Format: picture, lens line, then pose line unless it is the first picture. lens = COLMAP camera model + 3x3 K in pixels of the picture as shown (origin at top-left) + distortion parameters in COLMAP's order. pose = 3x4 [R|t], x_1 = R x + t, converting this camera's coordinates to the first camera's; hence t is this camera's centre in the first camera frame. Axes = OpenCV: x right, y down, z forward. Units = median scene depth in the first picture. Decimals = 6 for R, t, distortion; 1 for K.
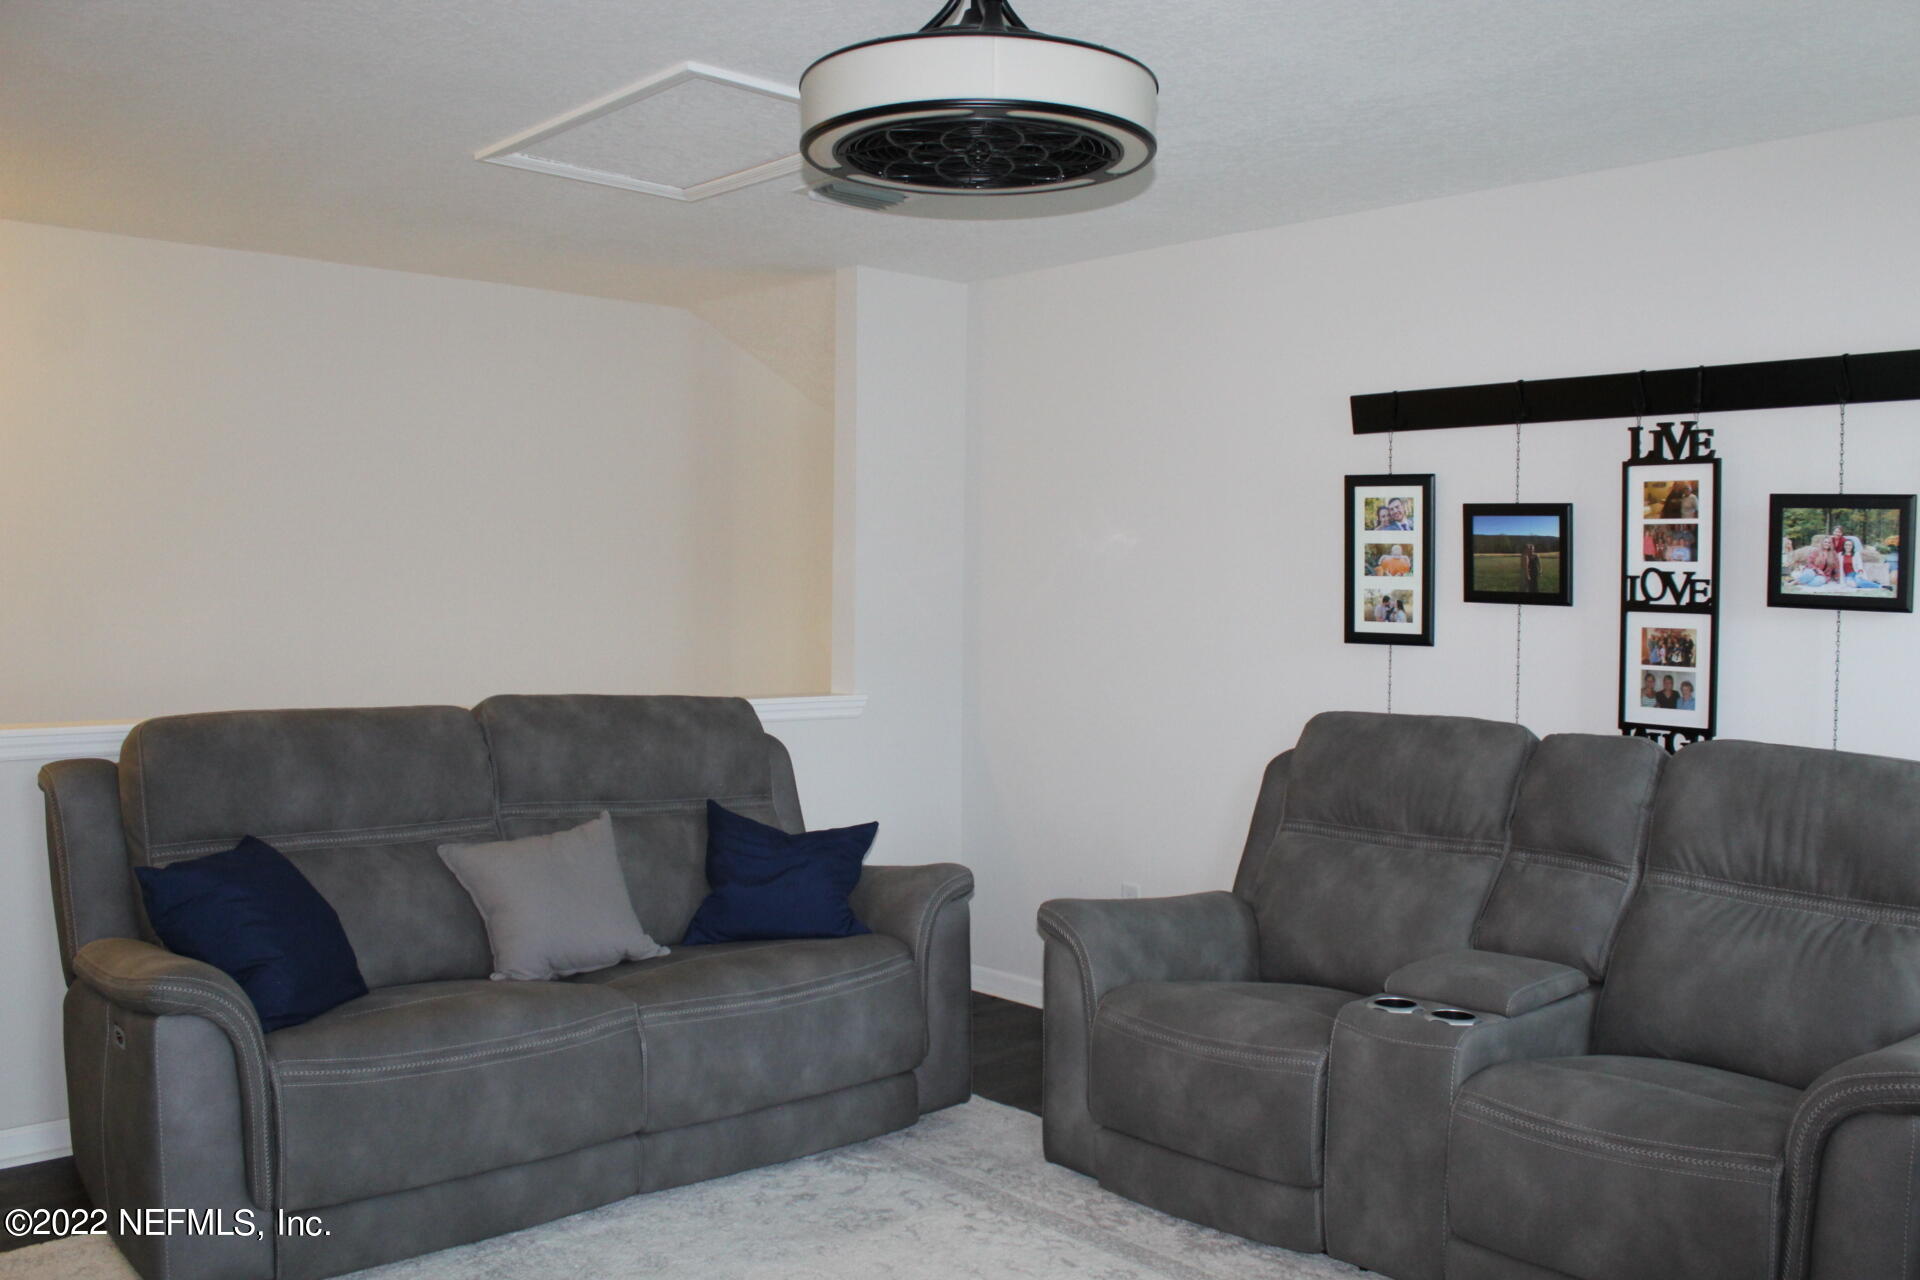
lens RADIAL K [[1679.1, 0, 980.3], [0, 1679.1, 649.4], [0, 0, 1]] dist [-0.165199, 0.189040]
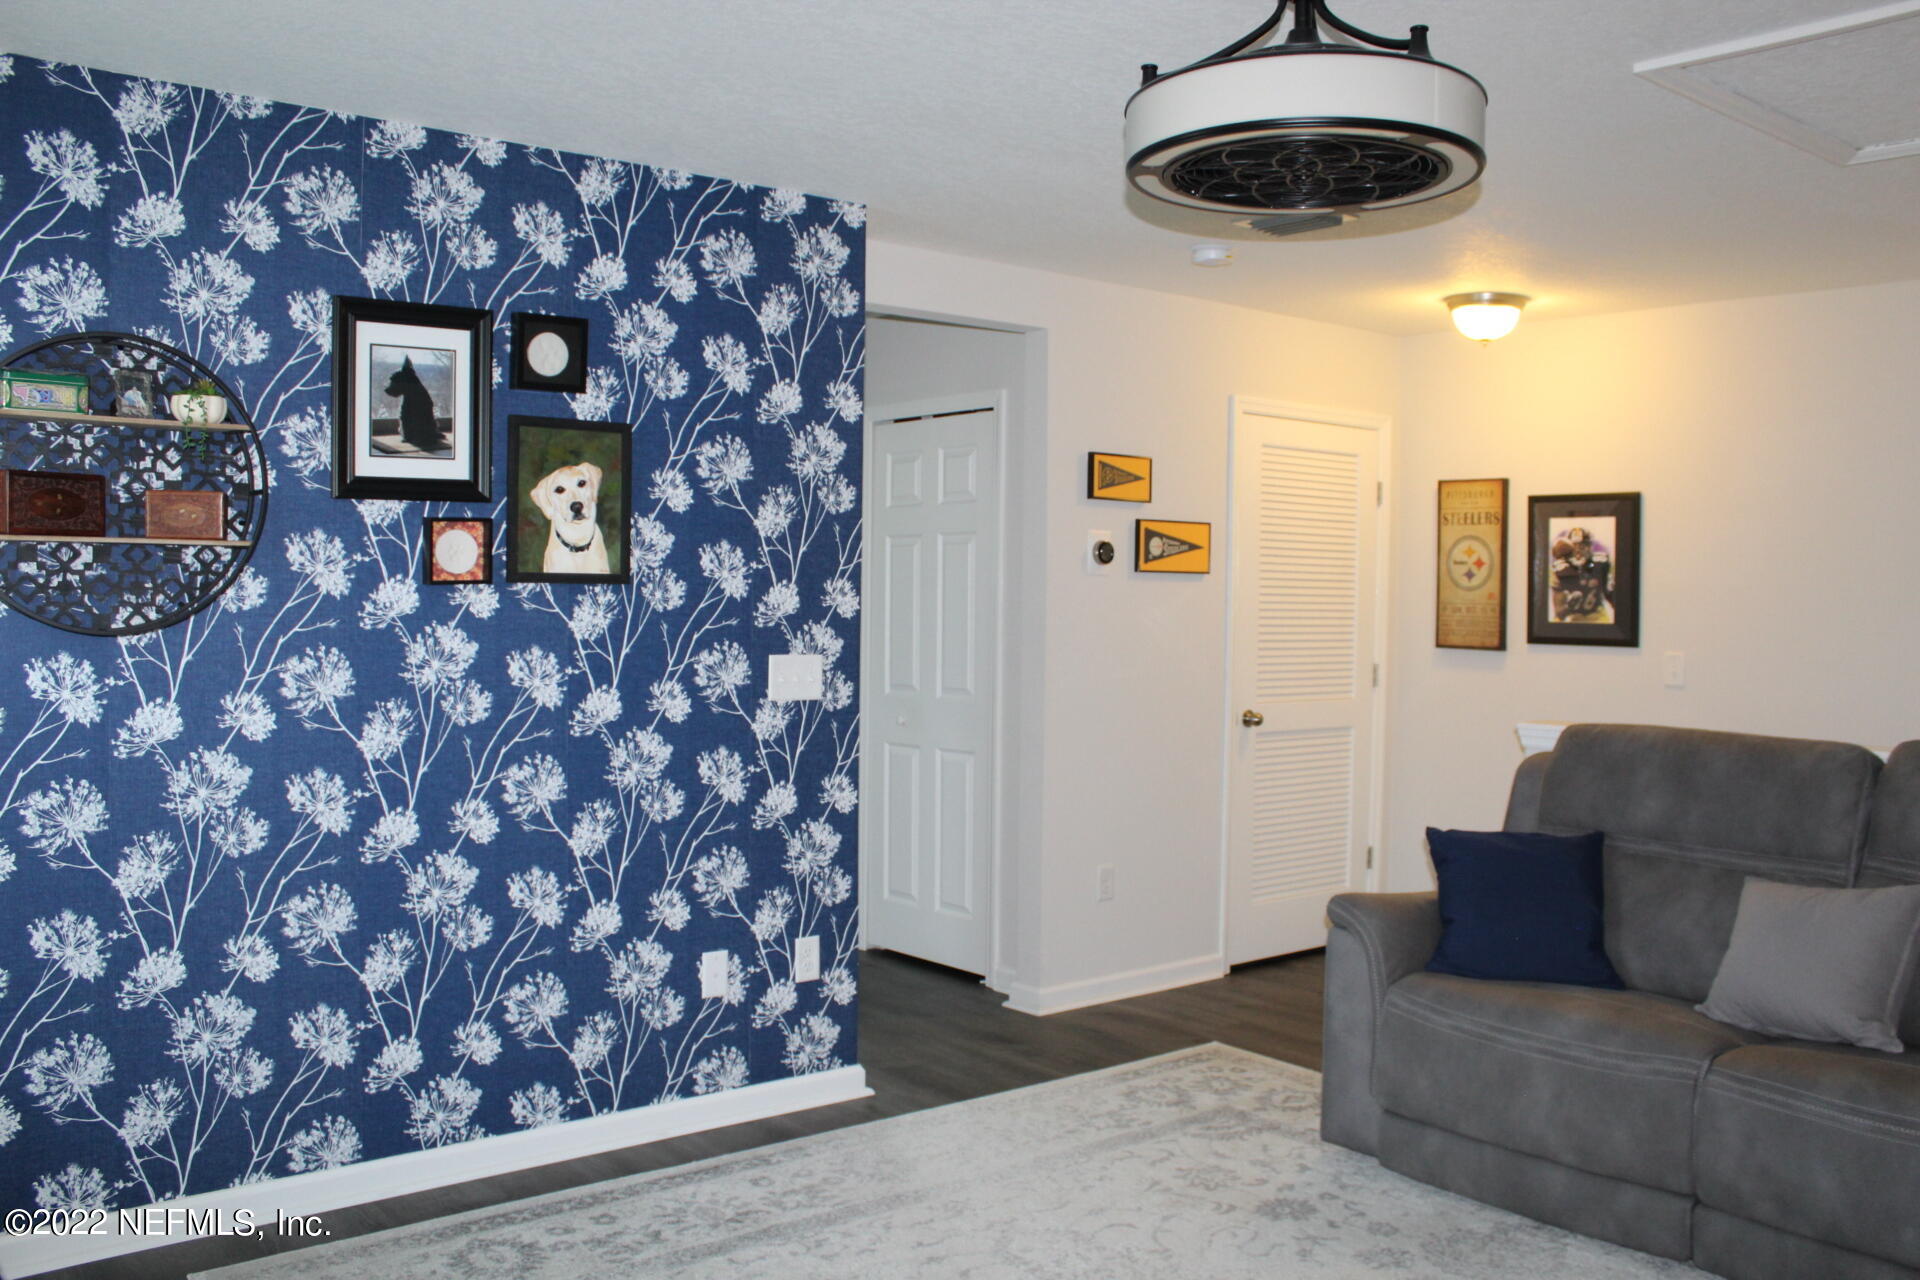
lens RADIAL K [[1679.1, 0, 980.3], [0, 1679.1, 649.4], [0, 0, 1]] dist [-0.165199, 0.189040]
pose [[-0.053206, 0.020532, -0.998372, 0.718353], [-0.055300, 0.998194, 0.023475, -0.016334], [0.997051, 0.056459, -0.051974, 0.621397]]
